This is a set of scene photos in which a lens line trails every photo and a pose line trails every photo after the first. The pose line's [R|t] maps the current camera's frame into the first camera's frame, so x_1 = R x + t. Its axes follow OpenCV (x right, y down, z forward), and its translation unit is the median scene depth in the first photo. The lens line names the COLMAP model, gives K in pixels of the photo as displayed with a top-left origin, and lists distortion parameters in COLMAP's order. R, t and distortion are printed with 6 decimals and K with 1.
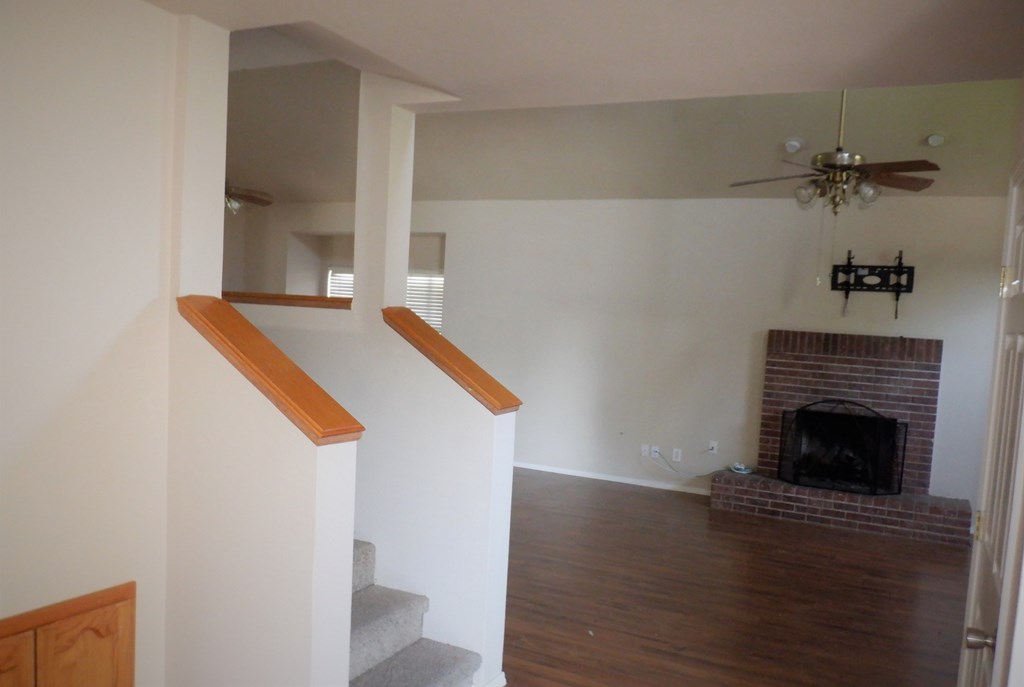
lens RADIAL K [[842.7, 0, 509.7], [0, 842.7, 390.3], [0, 0, 1]] dist [-0.003319, -0.006413]
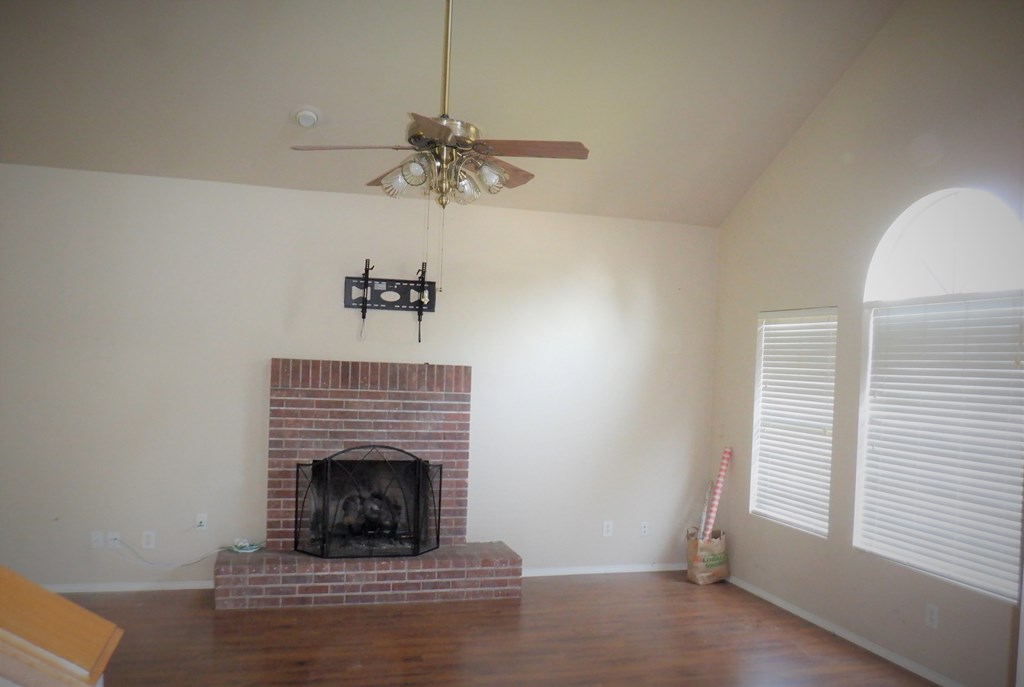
lens RADIAL K [[842.7, 0, 509.7], [0, 842.7, 390.3], [0, 0, 1]] dist [-0.003319, -0.006413]
pose [[0.738233, -0.053948, 0.672385, -0.048981], [0.064729, 0.997862, 0.008994, -0.038353], [-0.671433, 0.036883, 0.740147, 0.309173]]
